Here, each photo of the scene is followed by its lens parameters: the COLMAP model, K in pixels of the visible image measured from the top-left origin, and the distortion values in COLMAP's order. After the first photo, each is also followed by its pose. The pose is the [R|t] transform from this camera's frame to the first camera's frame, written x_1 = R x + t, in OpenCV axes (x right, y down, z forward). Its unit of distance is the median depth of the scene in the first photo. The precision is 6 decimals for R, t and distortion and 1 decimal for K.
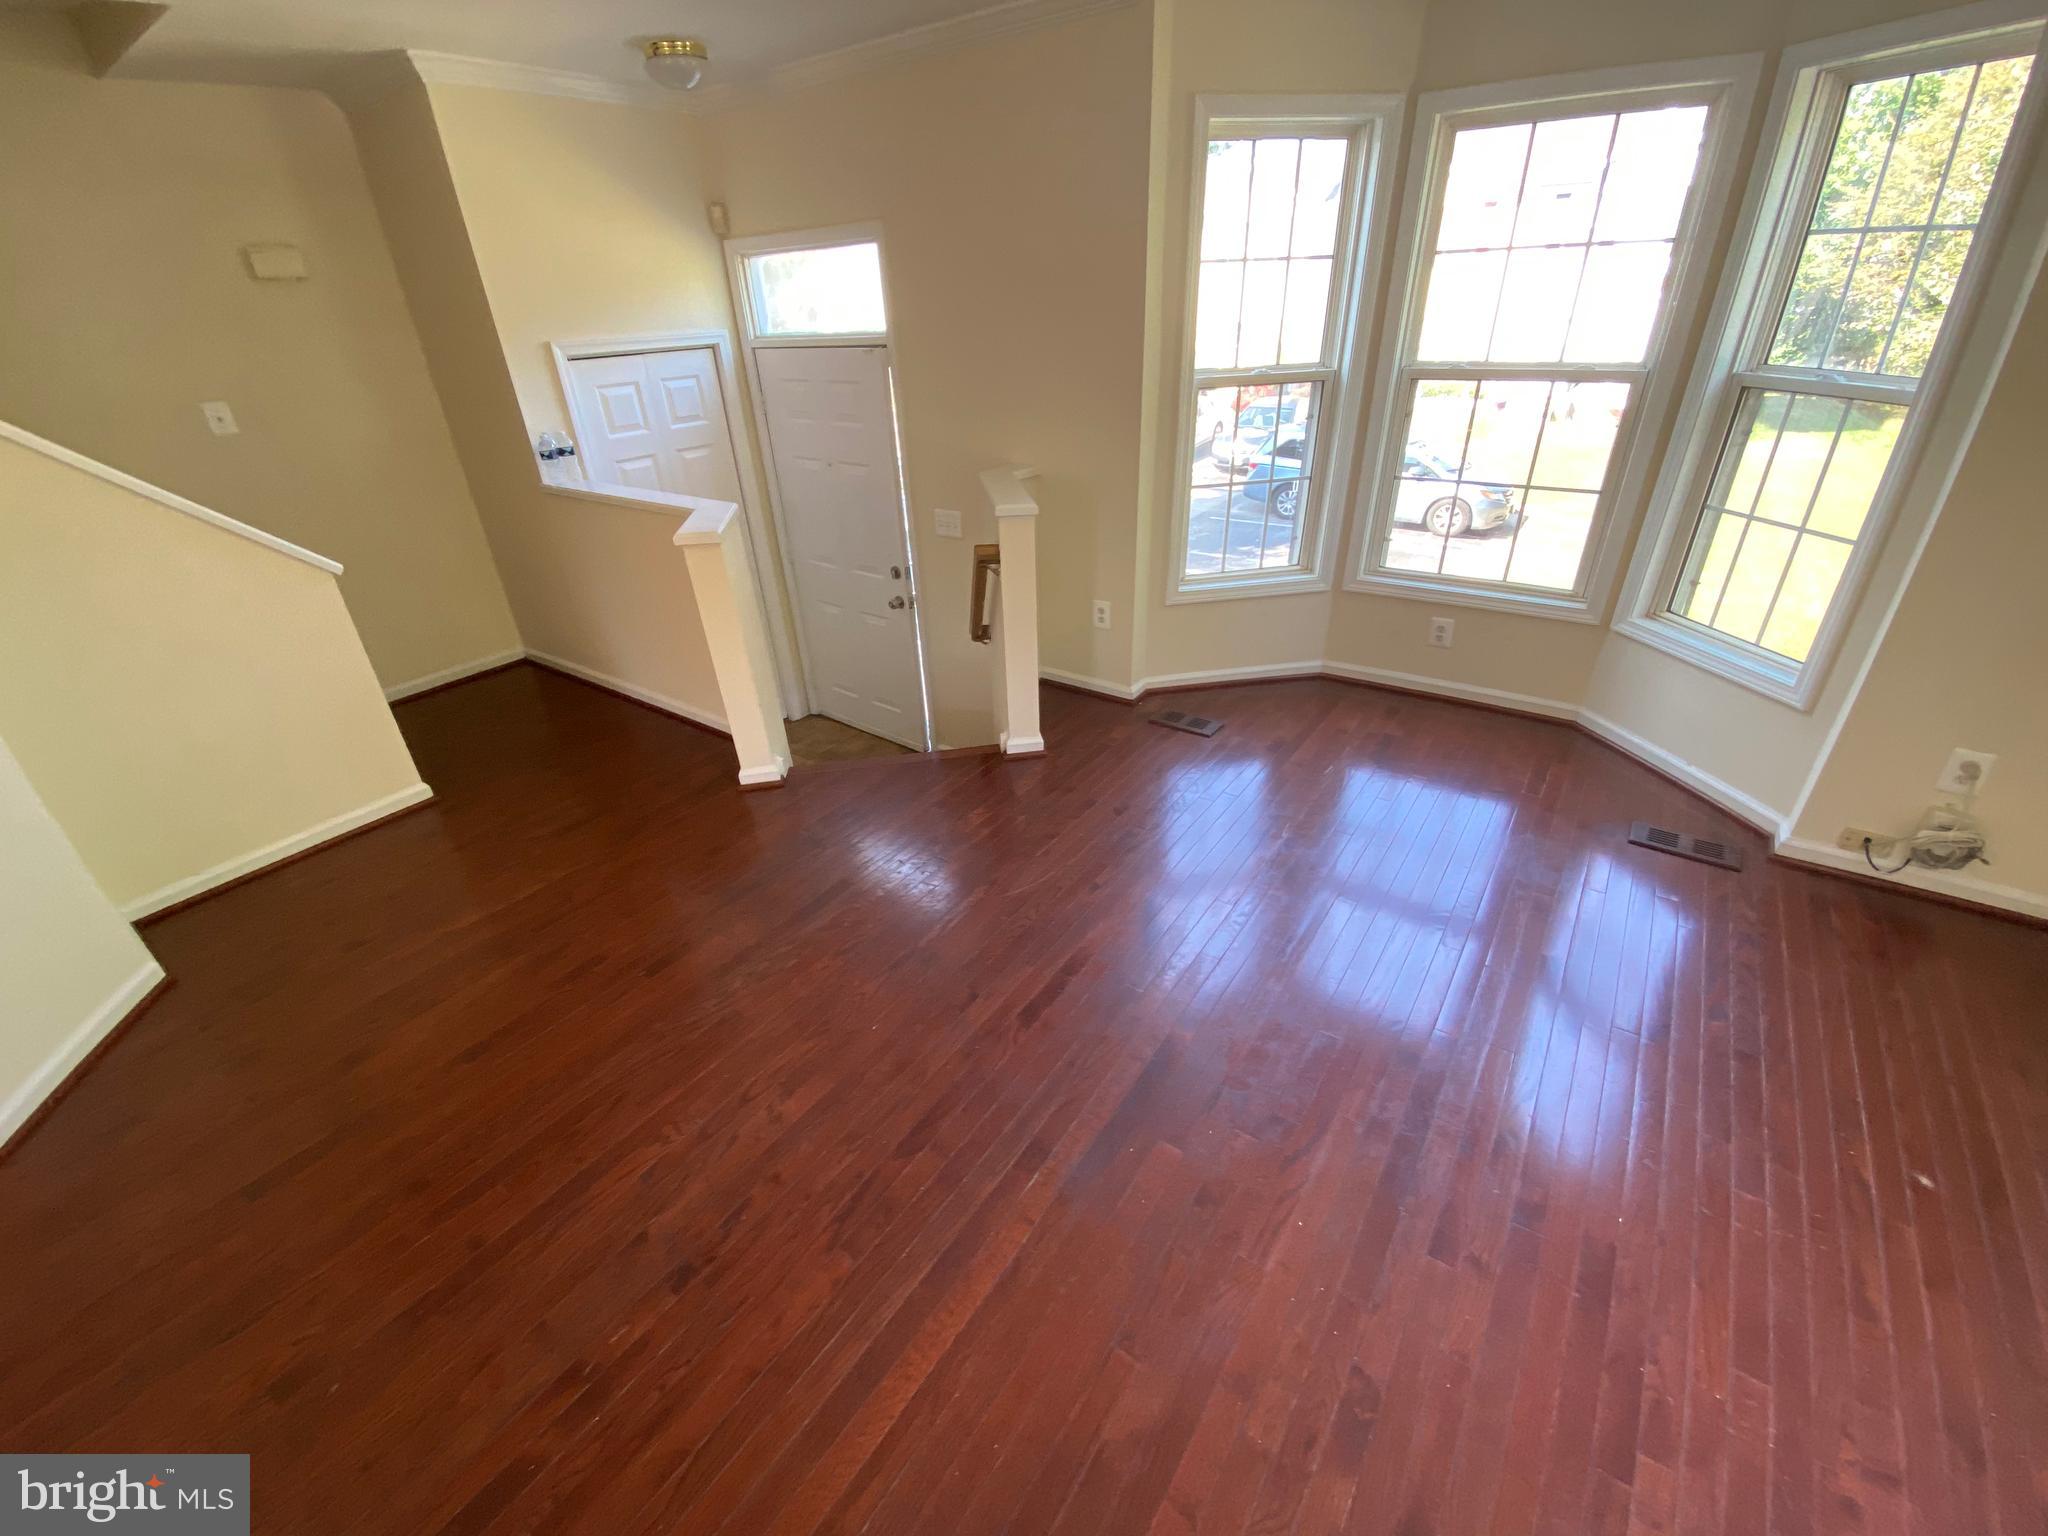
lens RADIAL K [[849.6, 0, 1021.9], [0, 849.6, 763.0], [0, 0, 1]] dist [-0.008490, -0.001278]
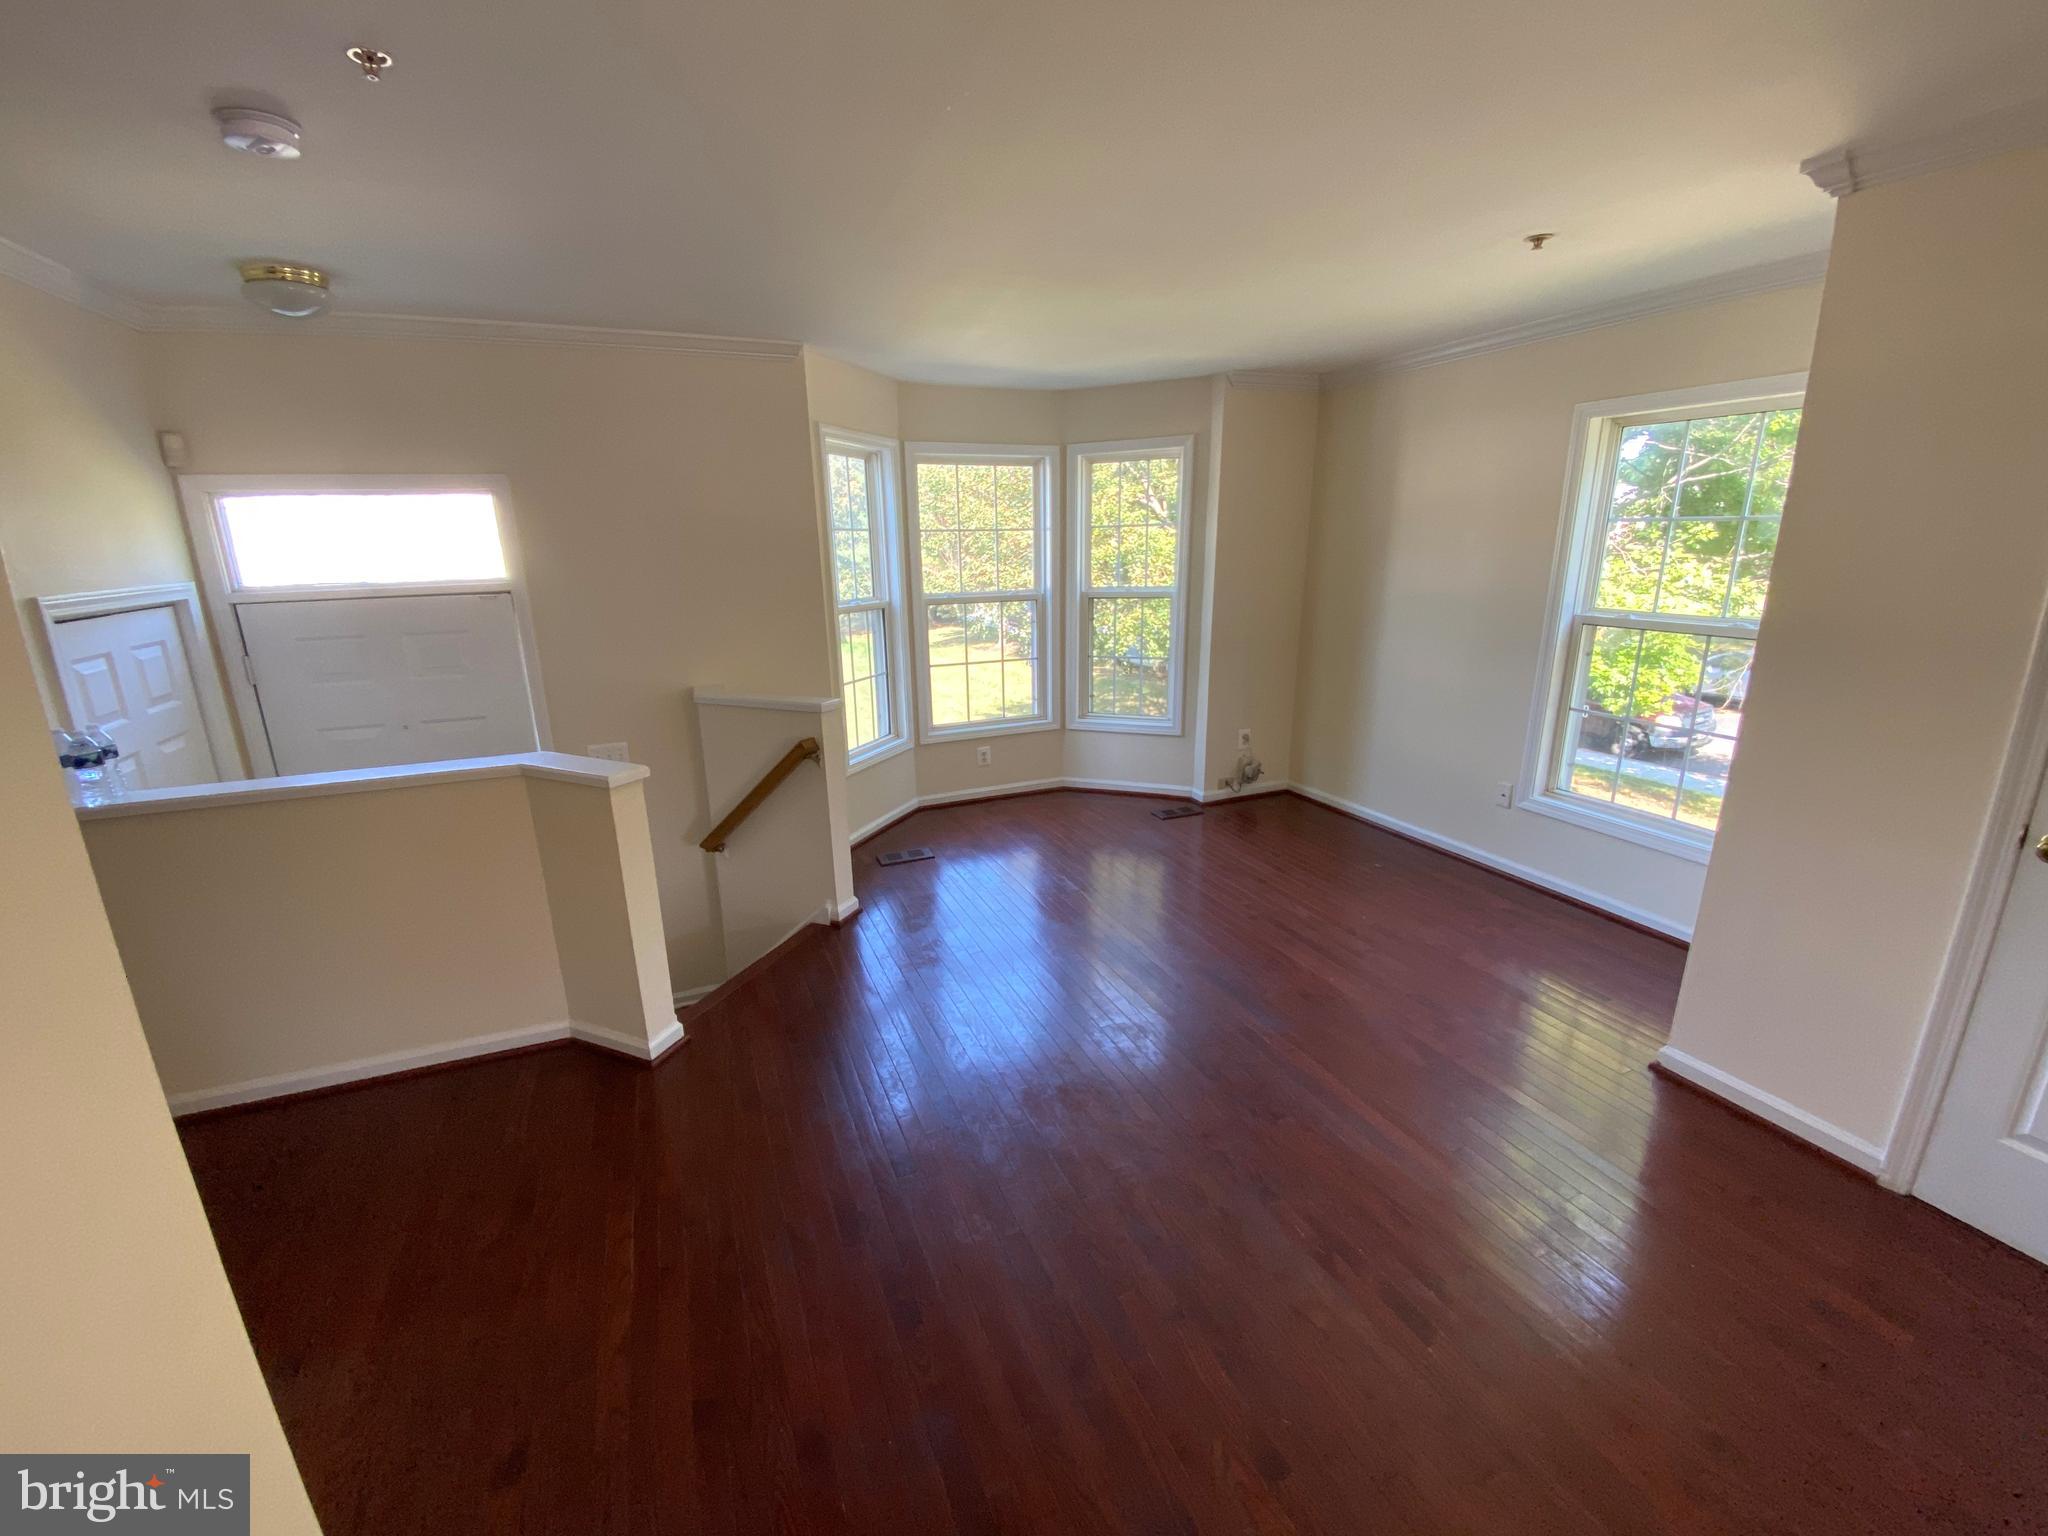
lens RADIAL K [[849.6, 0, 1022.2], [0, 849.6, 763.3], [0, 0, 1]] dist [-0.008490, -0.001278]
pose [[0.514956, -0.188899, 0.836145, -0.770685], [0.408808, 0.911467, -0.045857, -0.047364], [-0.753456, 0.365437, 0.546589, 0.133944]]
